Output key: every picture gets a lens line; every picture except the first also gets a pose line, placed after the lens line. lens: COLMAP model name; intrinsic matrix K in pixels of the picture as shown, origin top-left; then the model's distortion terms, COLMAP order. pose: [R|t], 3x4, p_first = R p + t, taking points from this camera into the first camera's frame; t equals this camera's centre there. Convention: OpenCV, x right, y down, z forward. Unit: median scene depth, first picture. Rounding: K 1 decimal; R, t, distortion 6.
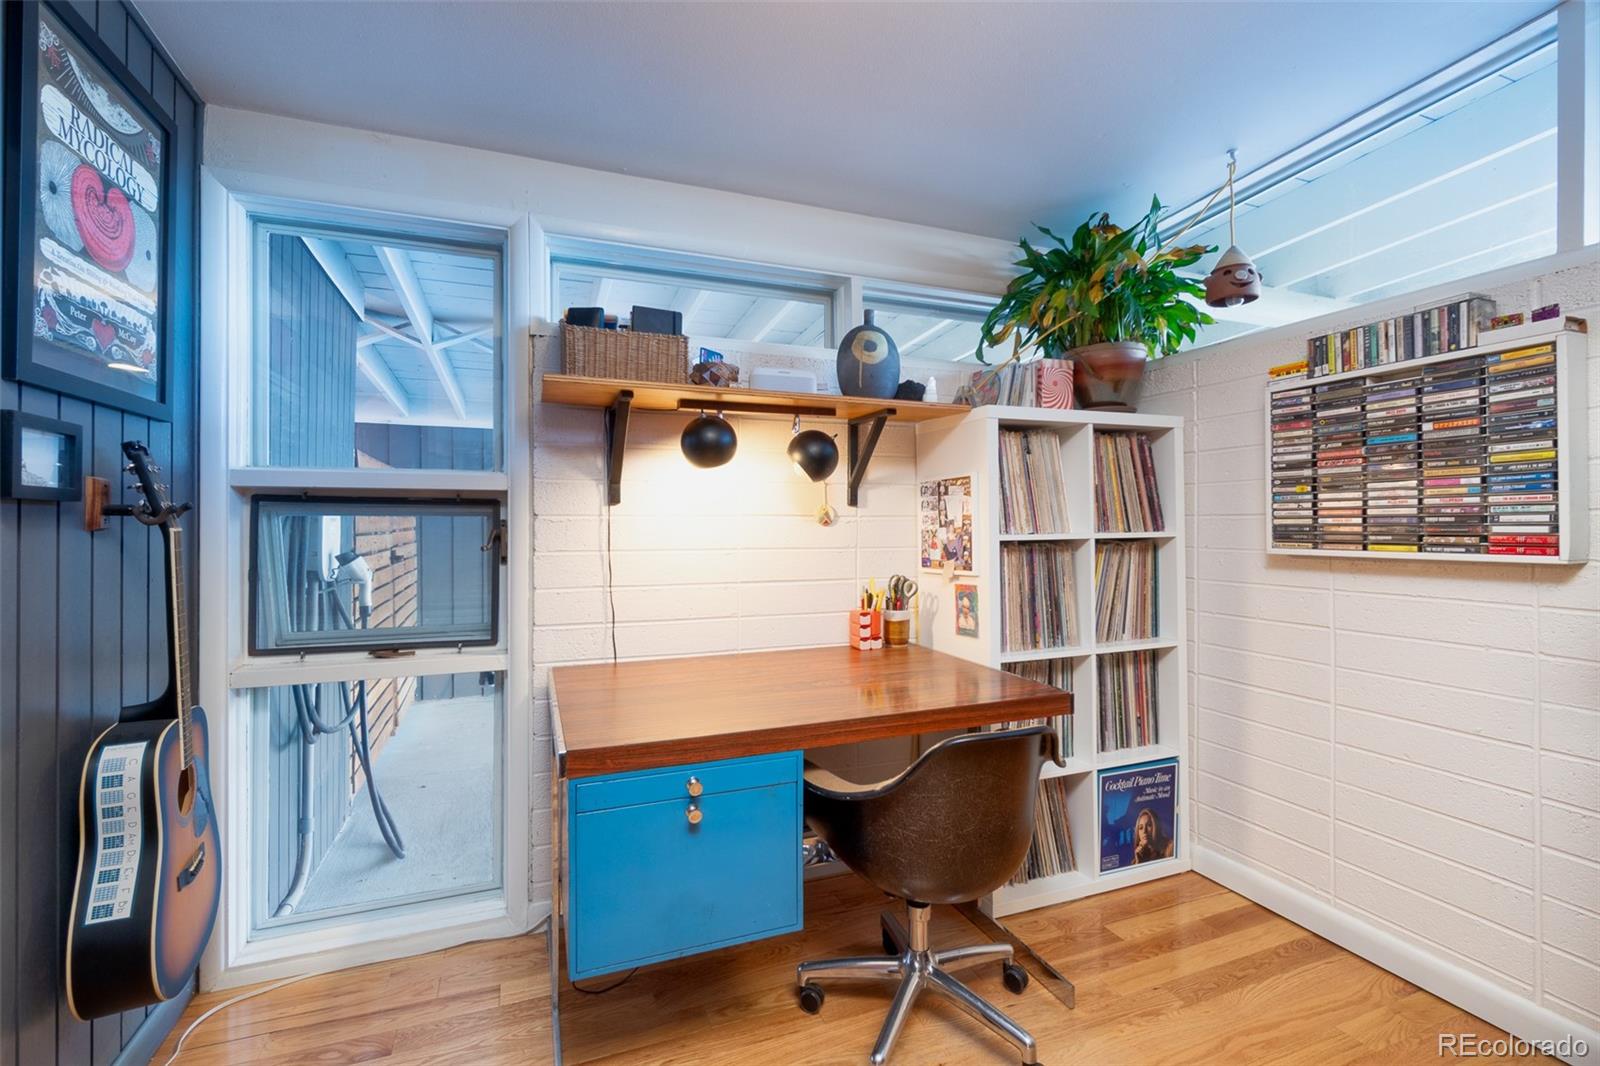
lens RADIAL K [[698.8, 0, 790.5], [0, 698.8, 524.5], [0, 0, 1]] dist [-0.001123, -0.000007]
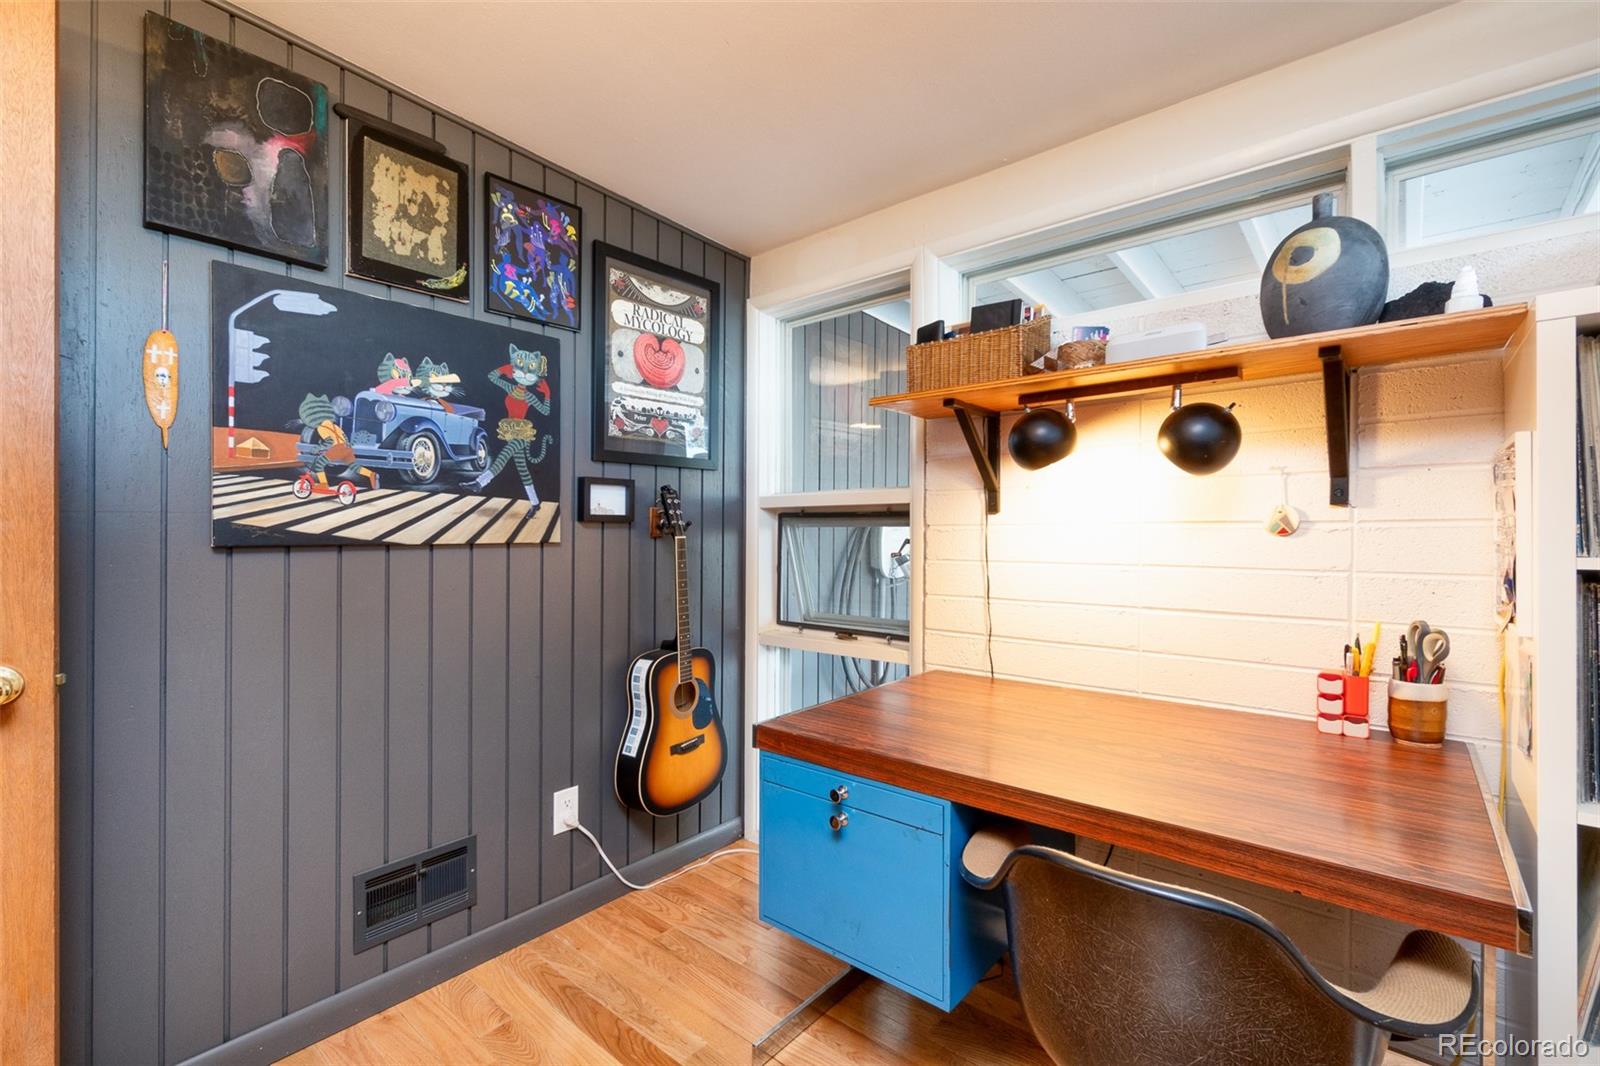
lens RADIAL K [[699.9, 0, 786.9], [0, 699.9, 532.3], [0, 0, 1]] dist [0.001774, 0.000328]
pose [[0.477011, -0.000216, -0.878898, 0.506348], [0.001476, 0.999999, 0.000555, -0.004017], [0.878896, -0.001562, 0.477010, 0.315834]]
